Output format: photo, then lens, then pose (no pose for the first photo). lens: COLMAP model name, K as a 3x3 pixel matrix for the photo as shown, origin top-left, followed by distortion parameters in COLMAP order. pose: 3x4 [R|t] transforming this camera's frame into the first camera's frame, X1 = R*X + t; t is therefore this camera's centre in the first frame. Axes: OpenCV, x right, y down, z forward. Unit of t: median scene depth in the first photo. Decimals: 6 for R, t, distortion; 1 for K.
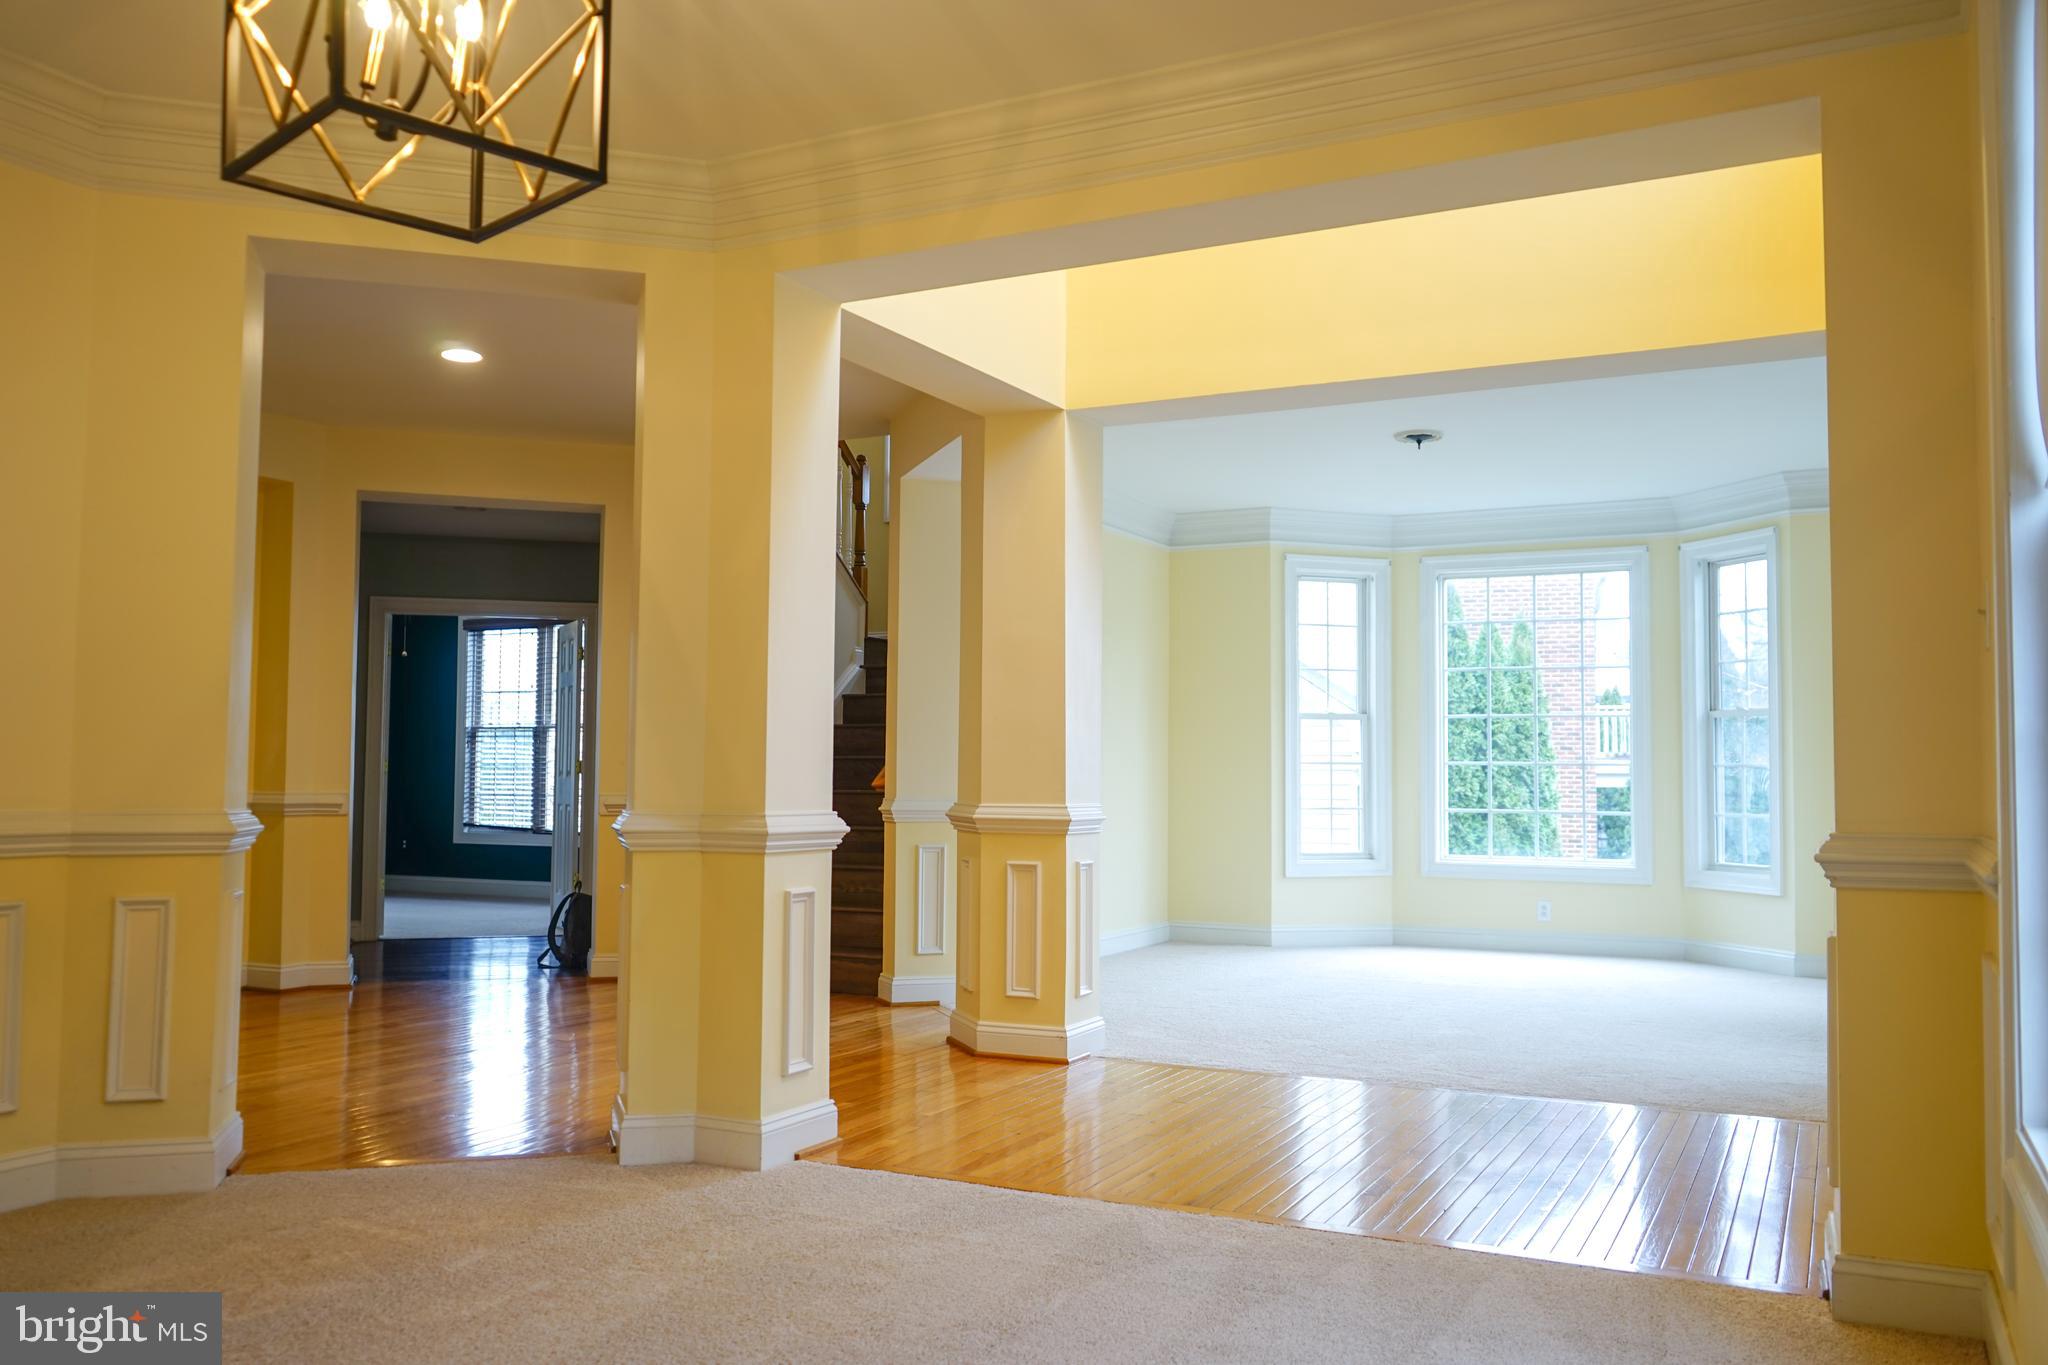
lens RADIAL K [[1682.2, 0, 1033.9], [0, 1682.2, 688.3], [0, 0, 1]] dist [0.010789, 0.002506]
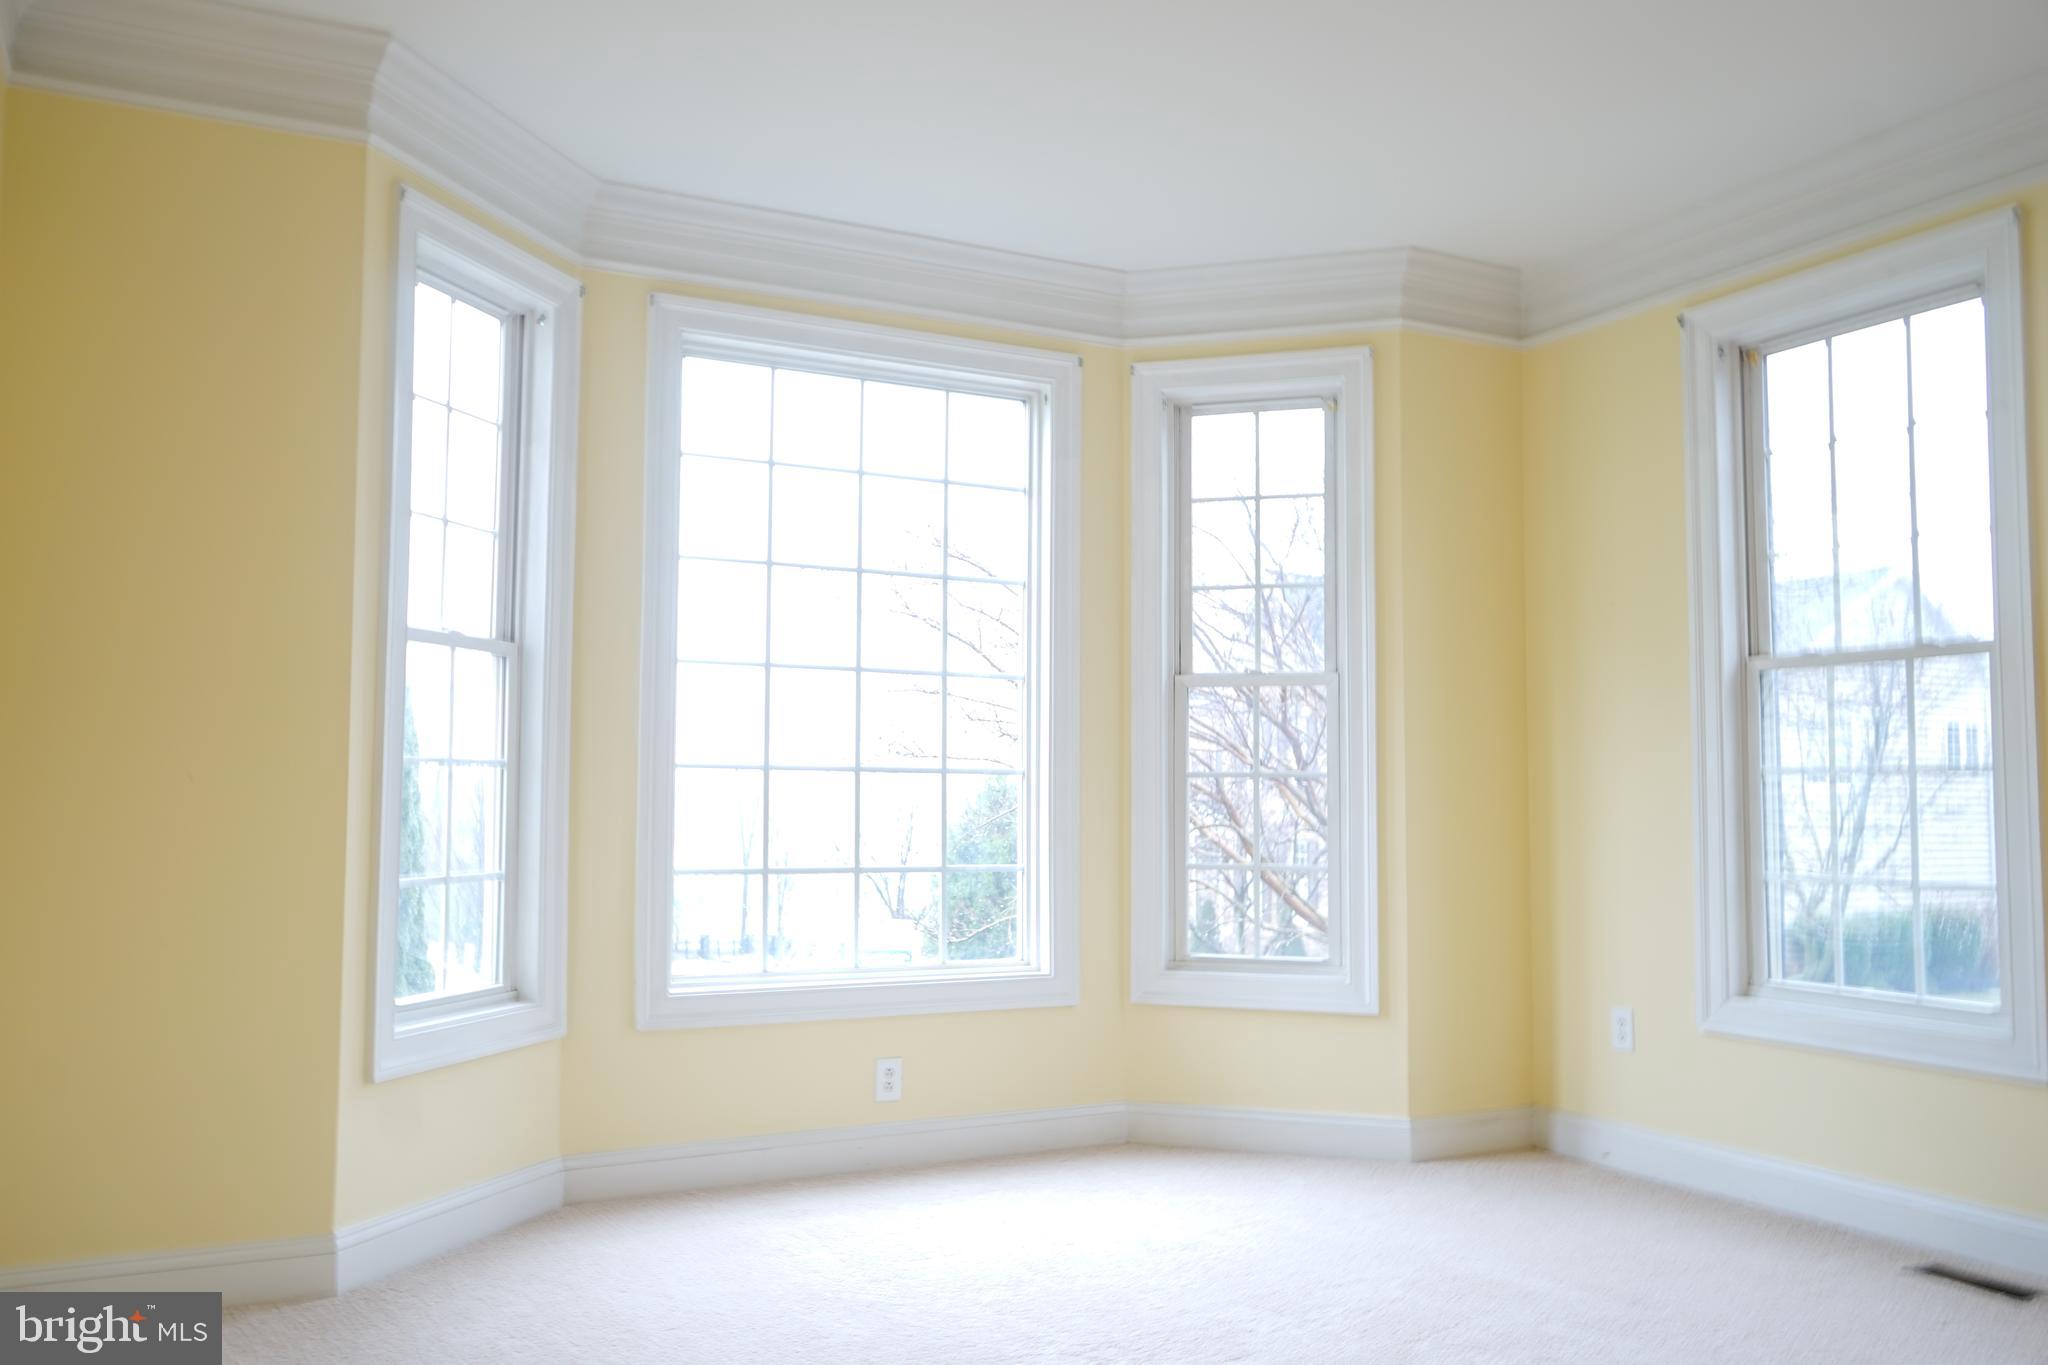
lens RADIAL K [[1682.2, 0, 1033.9], [0, 1682.2, 688.3], [0, 0, 1]] dist [0.010789, 0.002506]
pose [[0.567998, 0.049746, 0.821525, -0.070583], [-0.044529, 0.998567, -0.029680, 0.035599], [-0.821824, -0.019724, 0.569400, 0.719718]]
